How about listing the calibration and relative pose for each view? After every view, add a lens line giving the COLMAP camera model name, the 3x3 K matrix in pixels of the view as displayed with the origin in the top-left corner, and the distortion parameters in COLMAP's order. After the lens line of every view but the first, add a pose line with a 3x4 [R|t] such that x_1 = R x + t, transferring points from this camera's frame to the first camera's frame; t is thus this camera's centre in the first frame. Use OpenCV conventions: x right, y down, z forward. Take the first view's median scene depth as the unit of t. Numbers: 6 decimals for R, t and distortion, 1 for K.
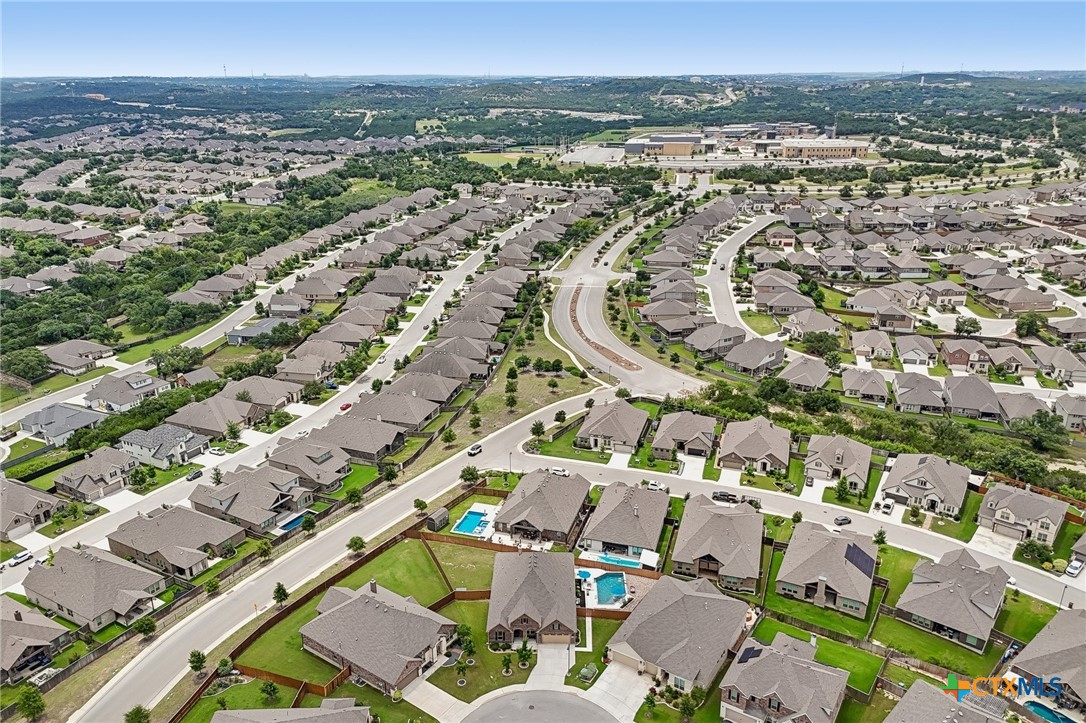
lens RADIAL K [[802.0, 0, 543.3], [0, 802.0, 362.4], [0, 0, 1]] dist [0.046111, 0.000841]
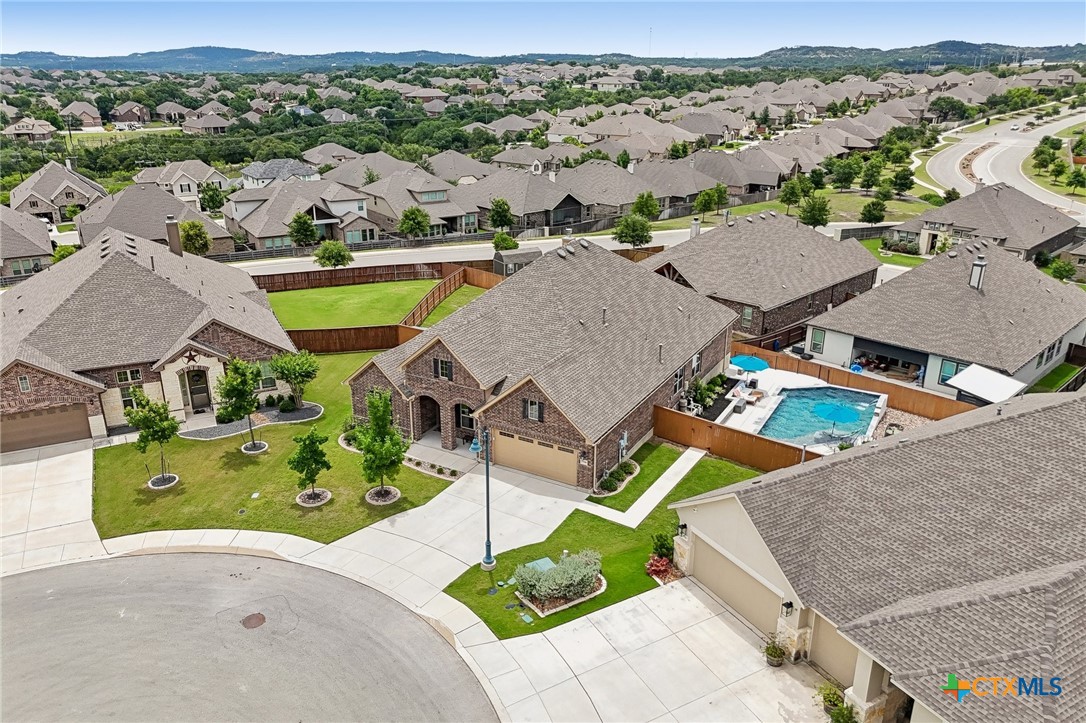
lens RADIAL K [[802.0, 0, 546.3], [0, 802.0, 359.0], [0, 0, 1]] dist [0.046111, 0.000841]
pose [[0.880470, 0.174473, -0.440830, 0.120960], [-0.172761, 0.983963, 0.044380, 0.255409], [0.441504, 0.037083, 0.896493, 0.645193]]
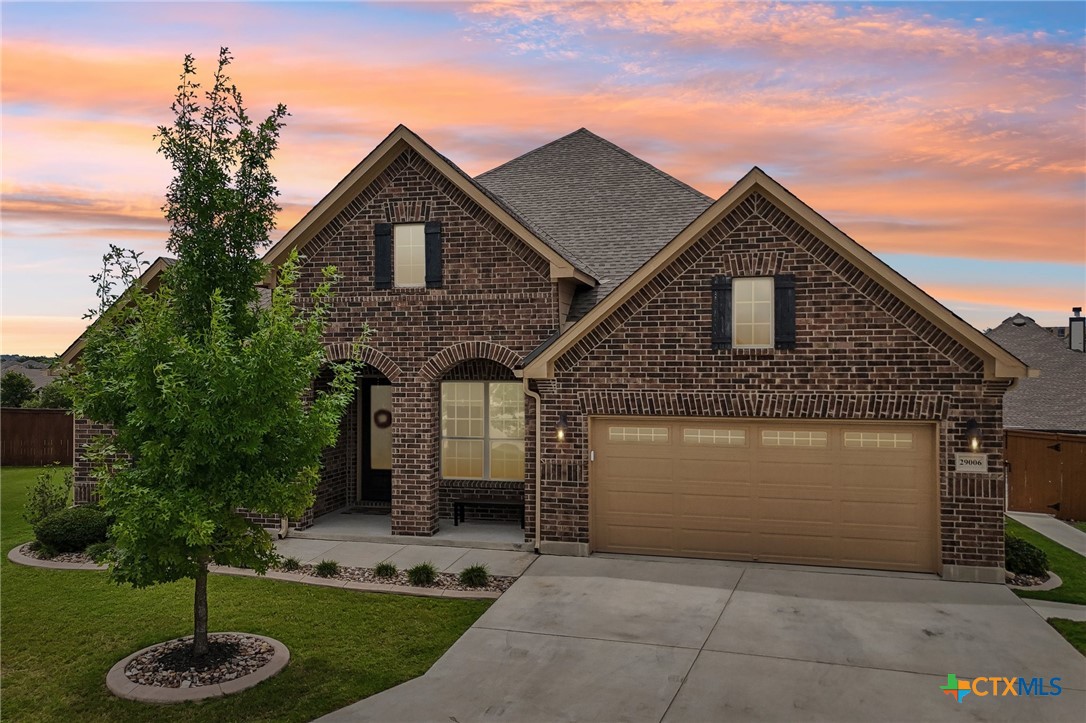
lens RADIAL K [[802.0, 0, 540.2], [0, 802.0, 364.0], [0, 0, 1]] dist [0.046111, 0.000841]
pose [[0.974321, 0.005811, -0.225089, 0.011179], [-0.080898, 0.941952, -0.325855, 0.311513], [0.210129, 0.335697, 0.918234, 0.792103]]
